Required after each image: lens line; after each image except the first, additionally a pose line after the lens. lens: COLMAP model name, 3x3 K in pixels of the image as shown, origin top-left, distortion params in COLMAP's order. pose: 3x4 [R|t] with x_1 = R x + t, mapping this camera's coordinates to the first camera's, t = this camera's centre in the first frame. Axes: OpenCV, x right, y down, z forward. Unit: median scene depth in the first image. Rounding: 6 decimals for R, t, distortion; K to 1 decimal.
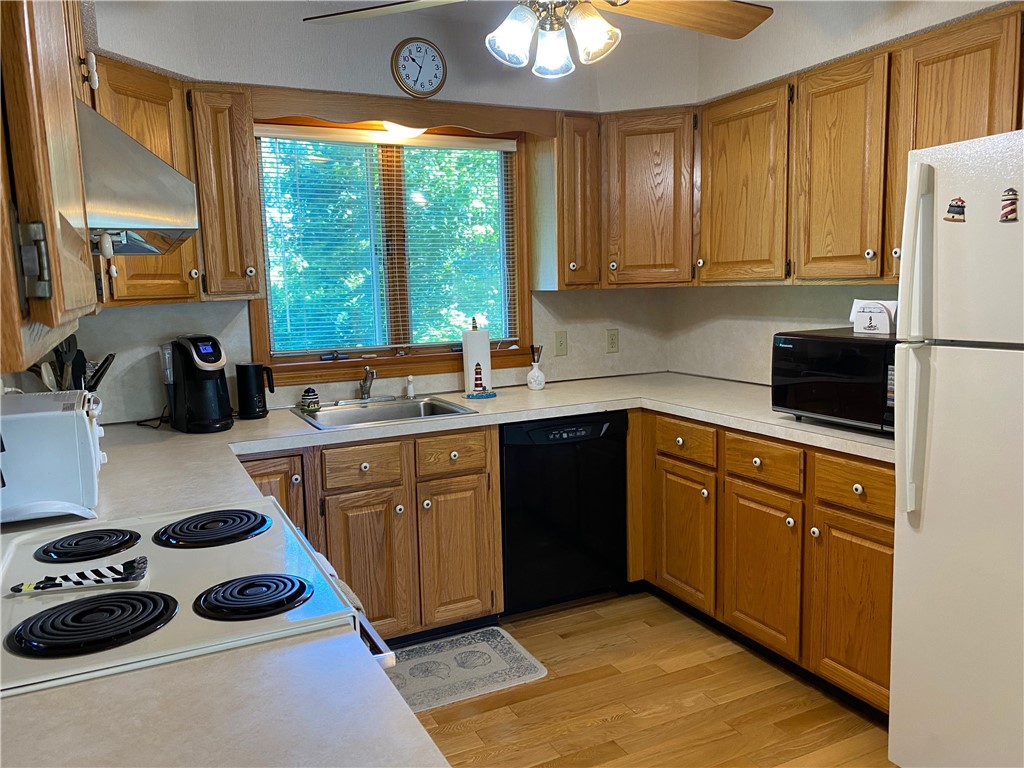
lens RADIAL K [[776.8, 0, 511.7], [0, 776.8, 388.0], [0, 0, 1]] dist [0.037443, -0.043259]
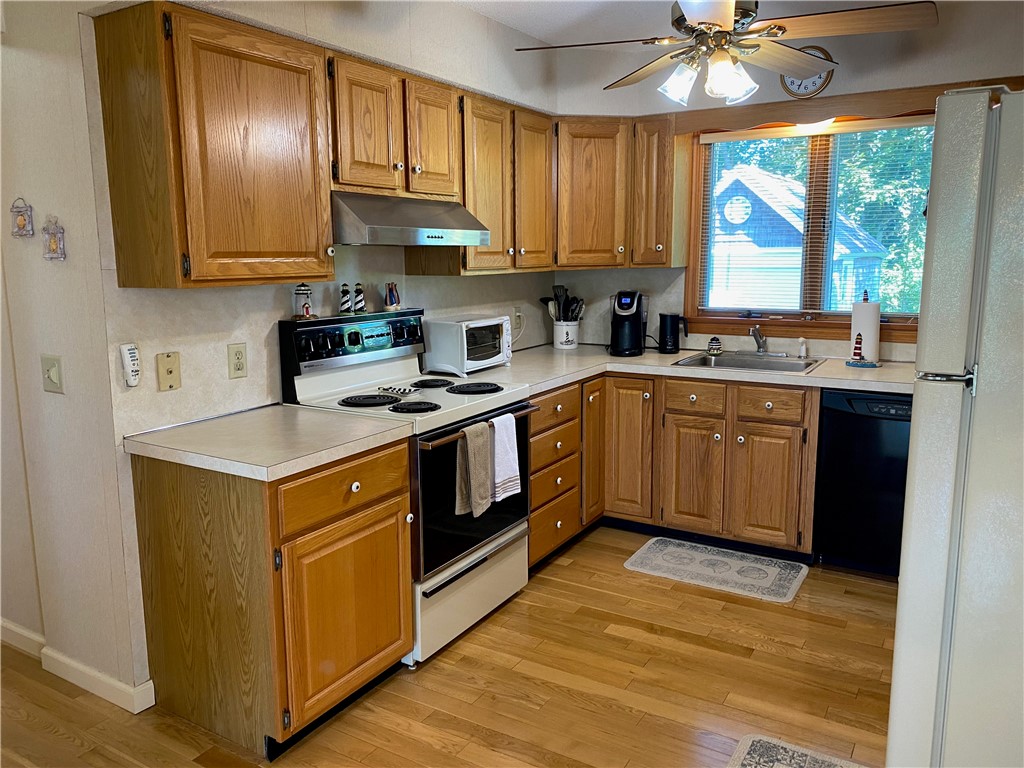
lens RADIAL K [[776.8, 0, 503.3], [0, 776.8, 382.4], [0, 0, 1]] dist [0.037443, -0.043259]
pose [[0.536986, 0.163567, -0.827582, 0.672301], [-0.116427, 0.986004, 0.119333, -0.041951], [0.835518, 0.032273, 0.548514, 0.001447]]
